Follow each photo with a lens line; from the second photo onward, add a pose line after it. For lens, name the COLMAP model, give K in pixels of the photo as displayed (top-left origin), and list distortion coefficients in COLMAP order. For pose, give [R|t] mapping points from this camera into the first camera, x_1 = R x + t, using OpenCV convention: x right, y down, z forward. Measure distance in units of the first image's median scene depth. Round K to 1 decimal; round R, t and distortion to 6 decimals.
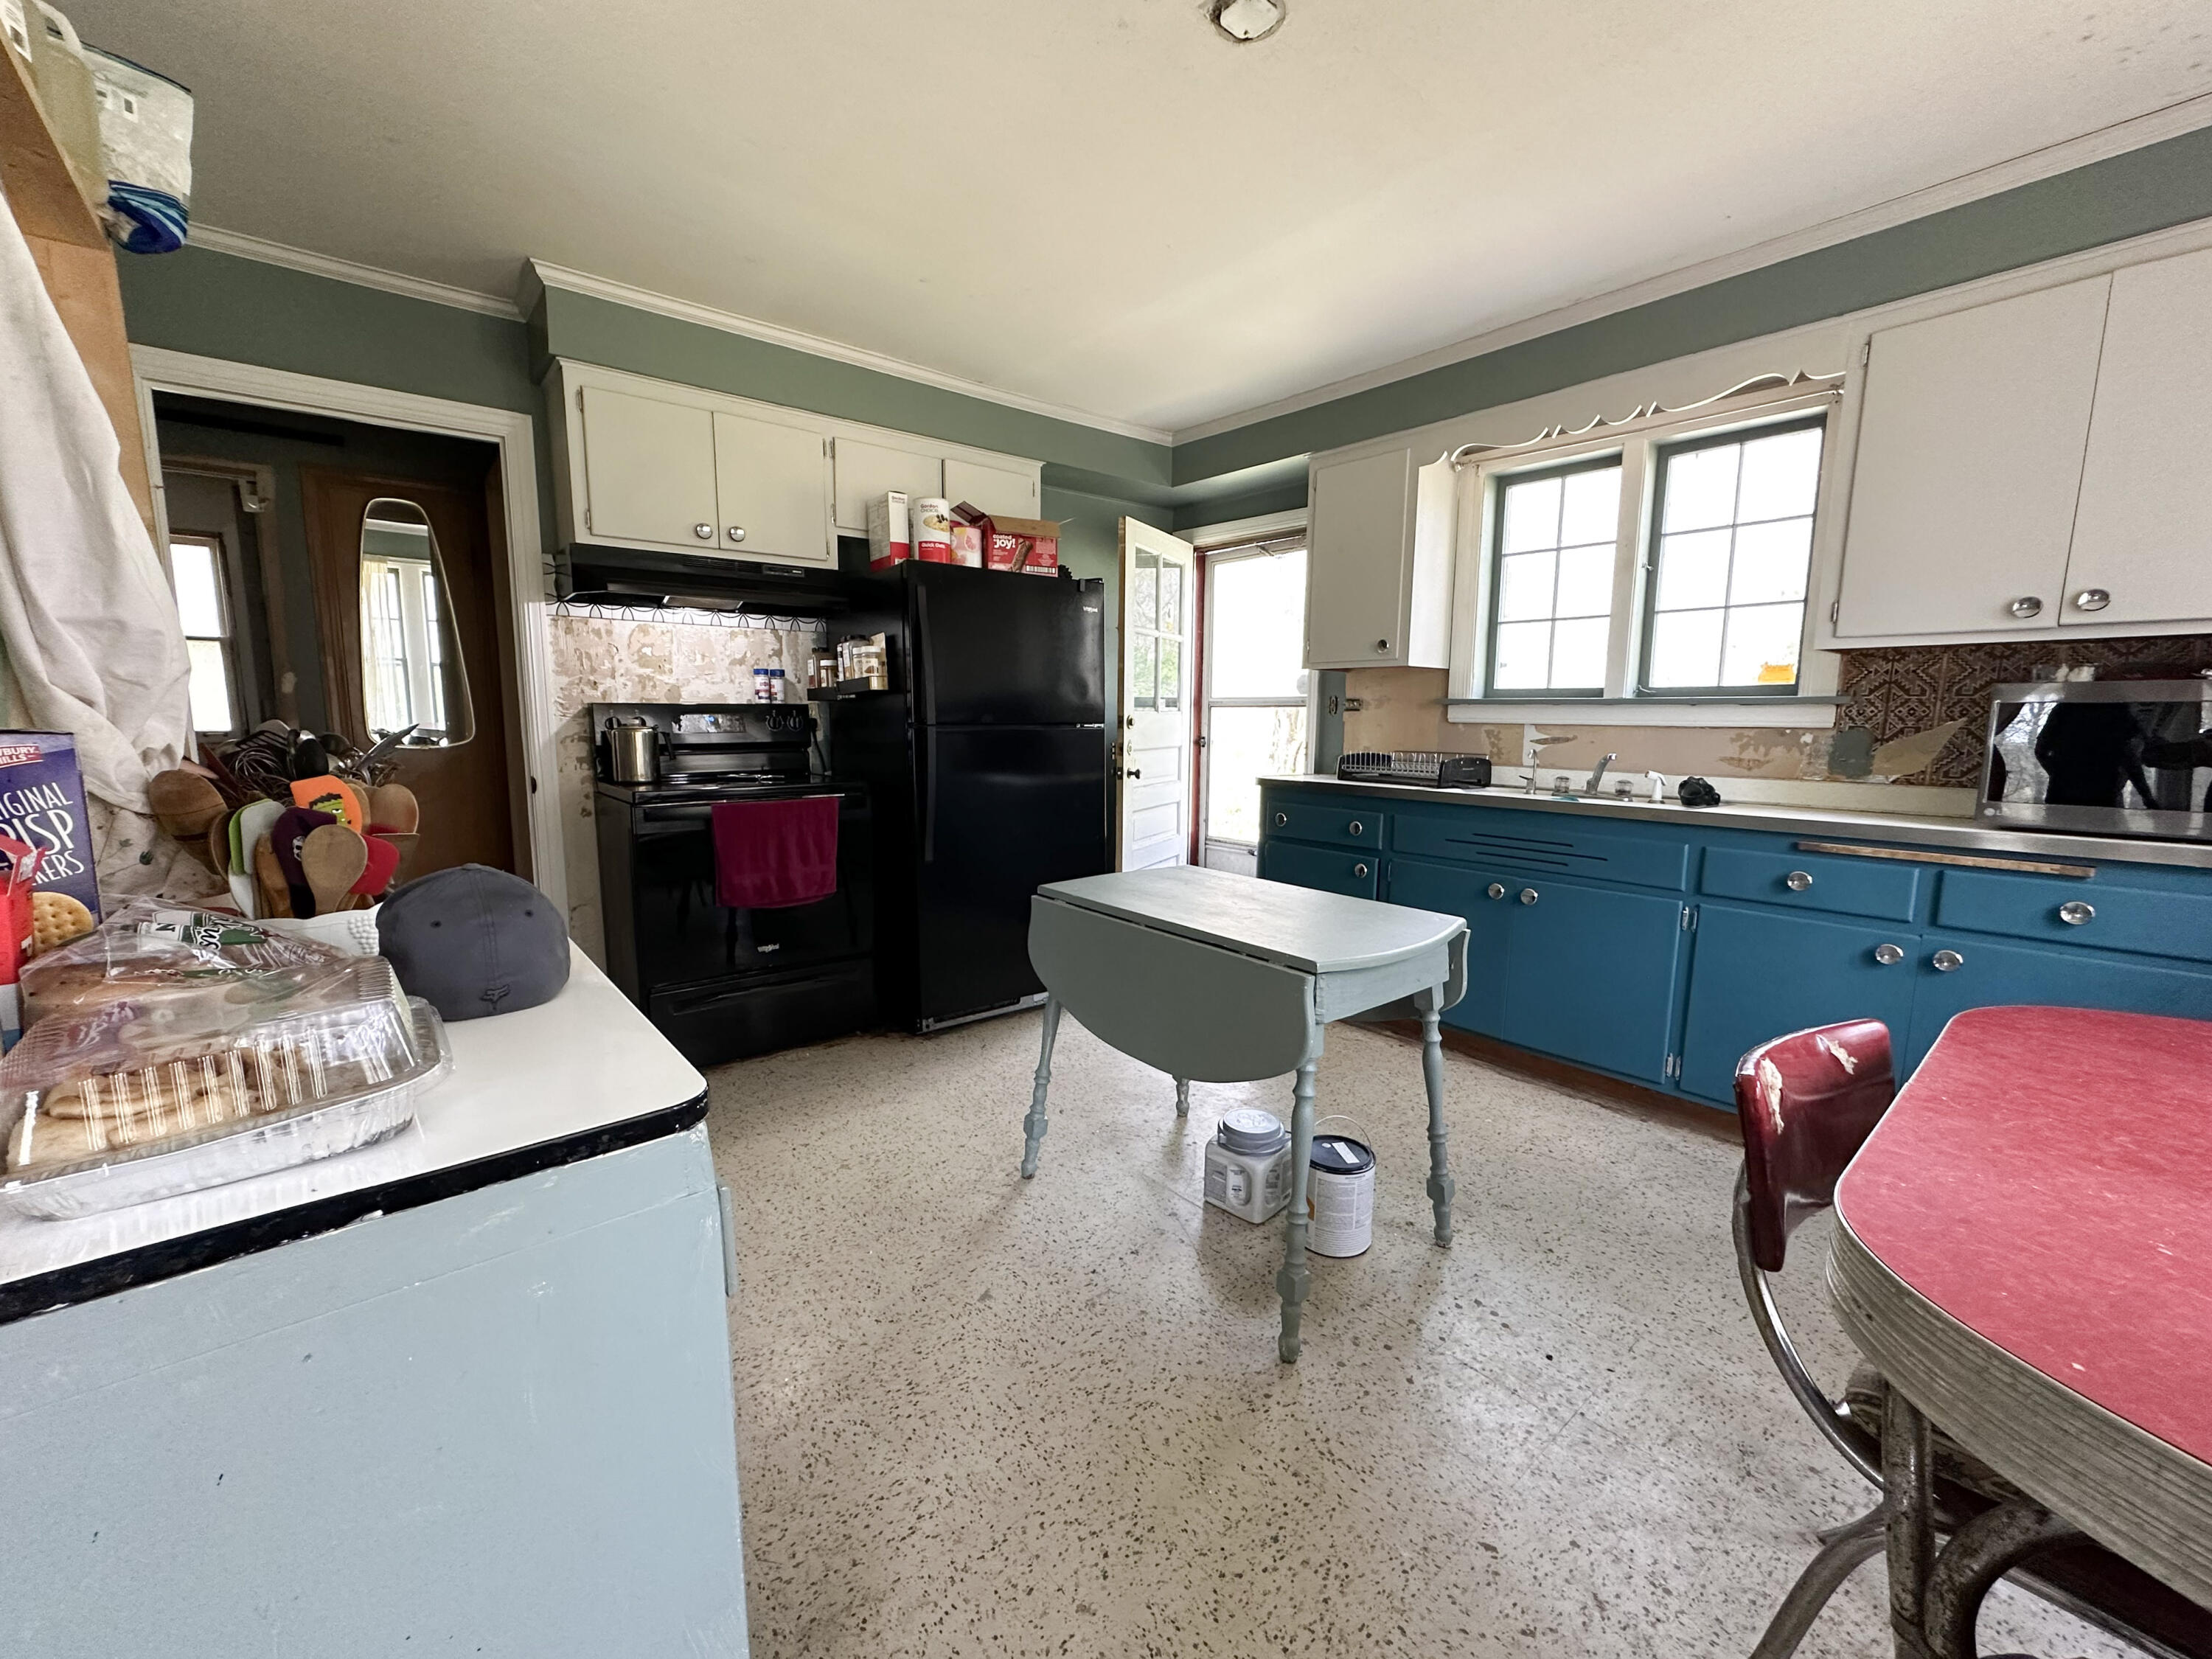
lens RADIAL K [[905.5, 0, 1087.8], [0, 905.5, 834.4], [0, 0, 1]] dist [-0.000846, 0.000524]
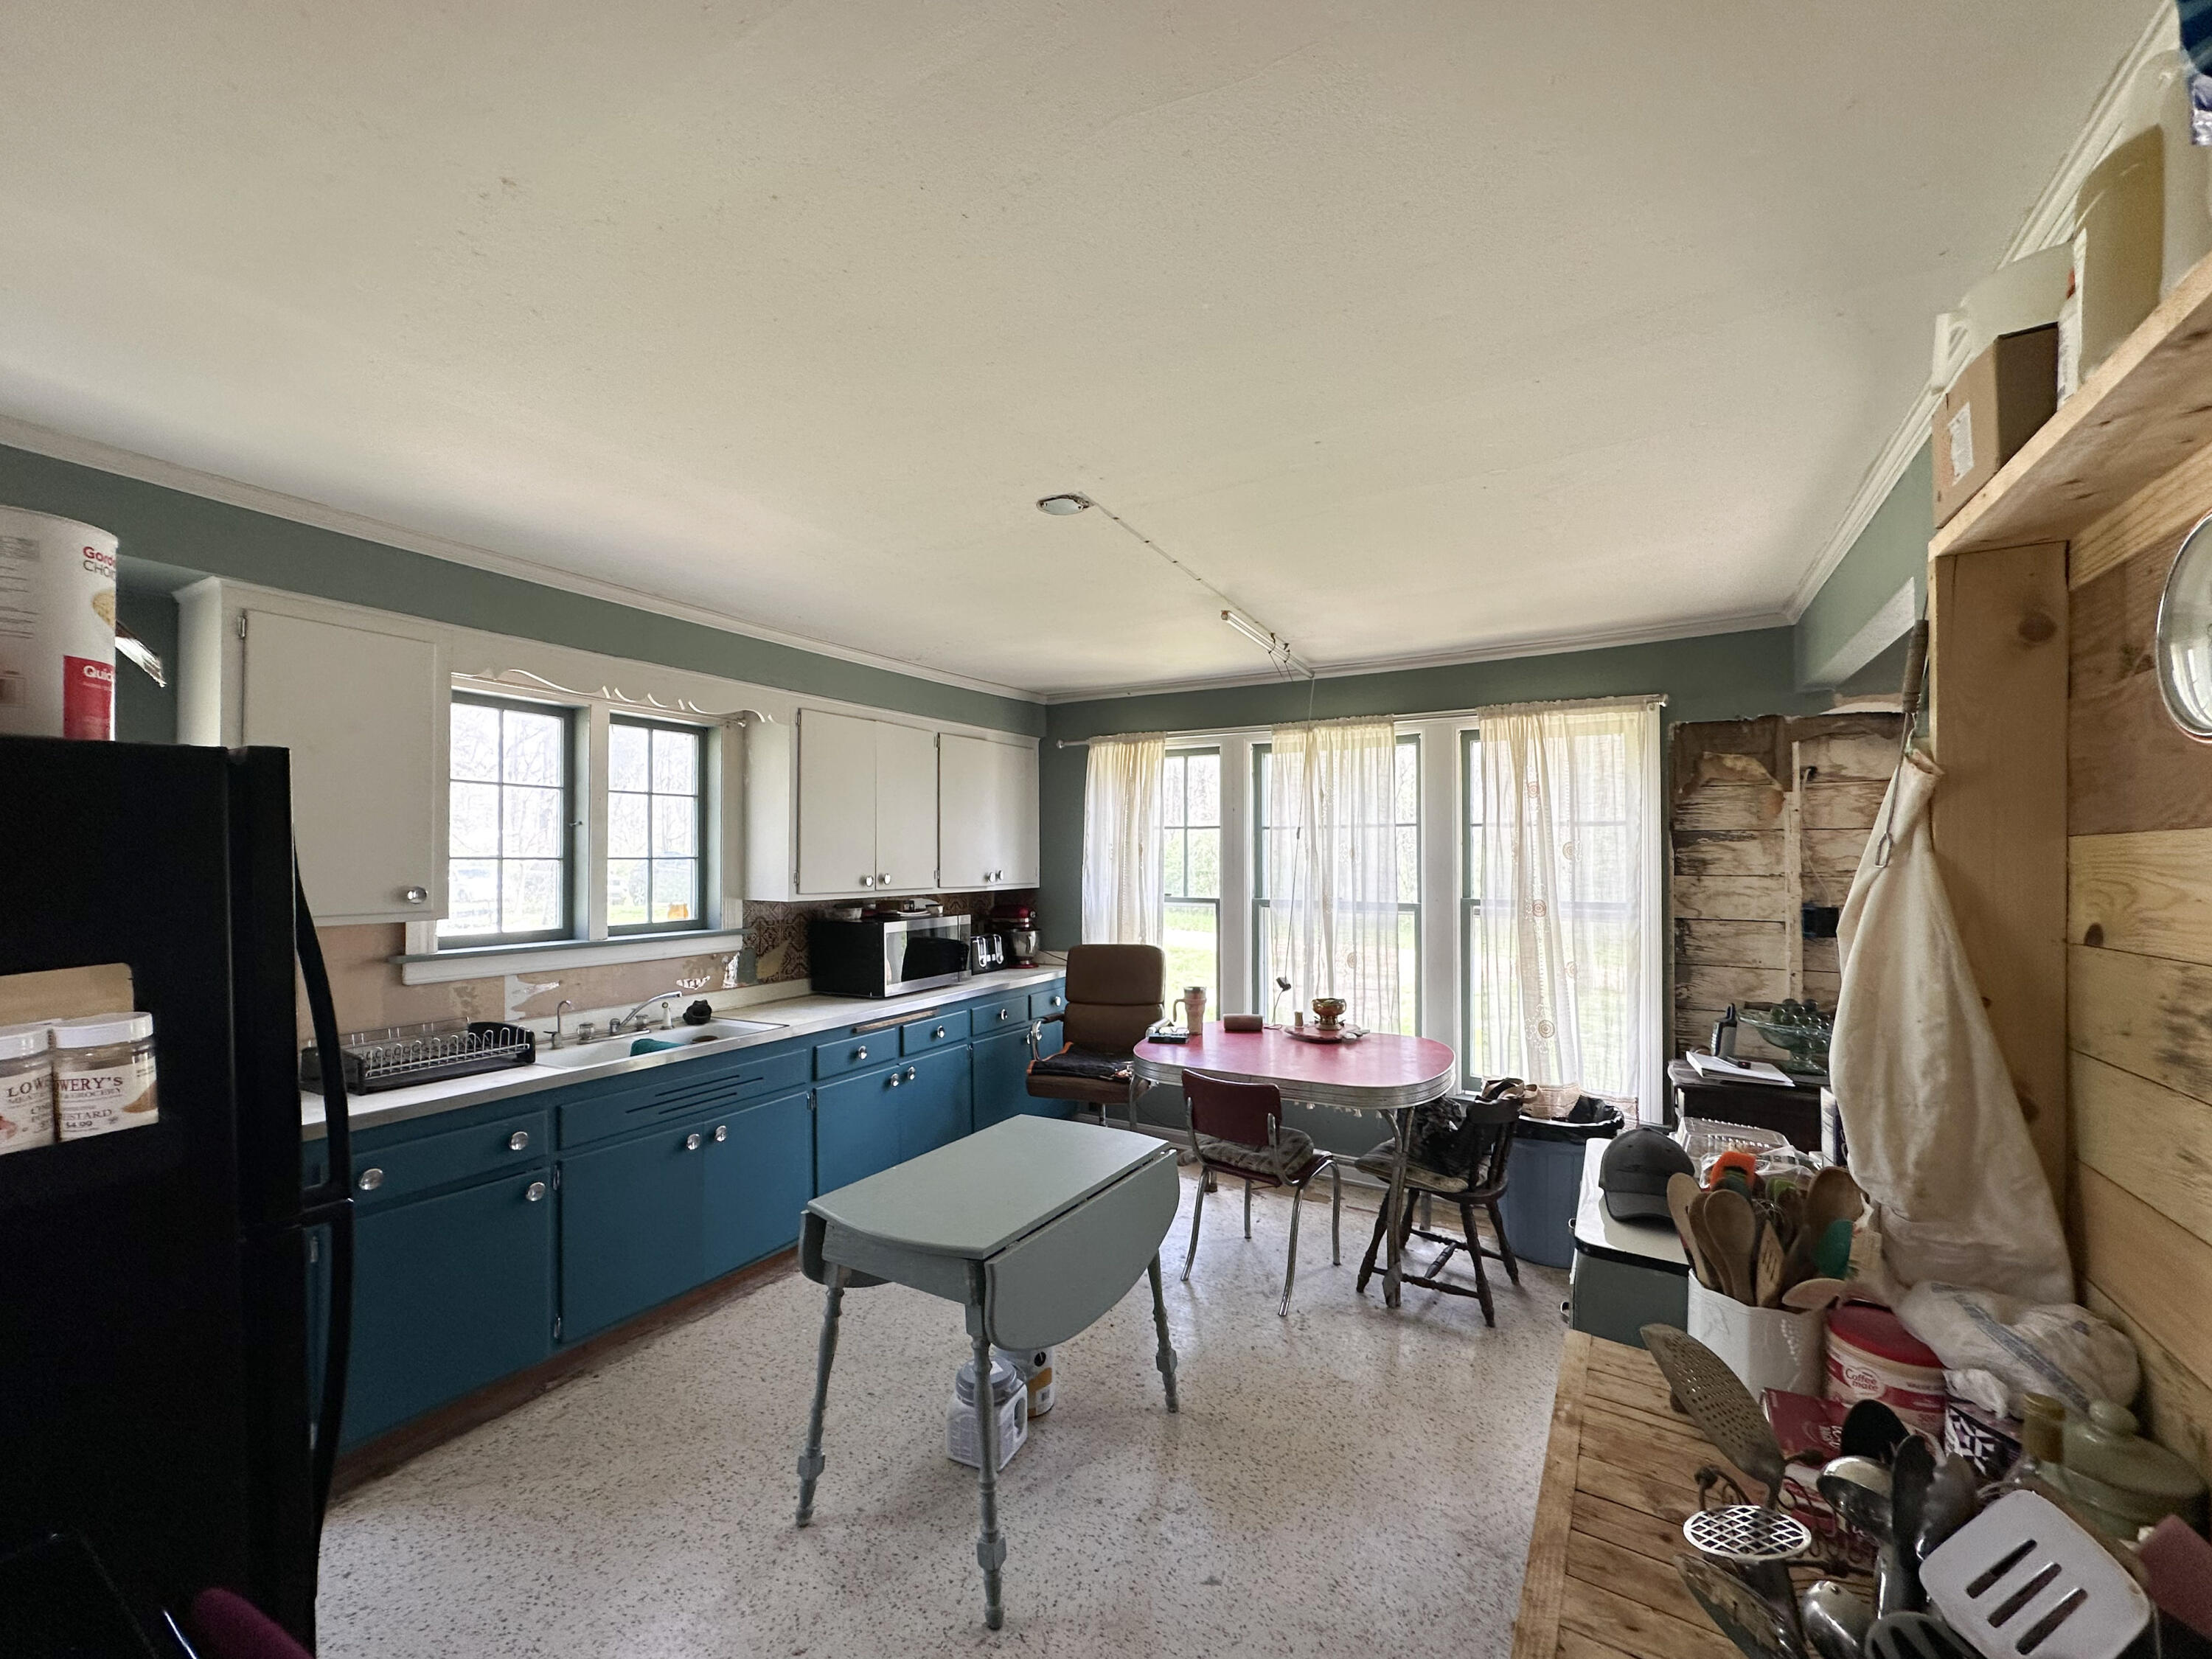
lens RADIAL K [[905.5, 0, 1105.5], [0, 905.5, 849.6], [0, 0, 1]] dist [-0.000846, 0.000524]
pose [[-0.356336, 0.007356, 0.934329, -0.633681], [0.127615, 0.990981, 0.040868, -0.233034], [-0.925602, 0.133797, -0.354061, 0.857262]]
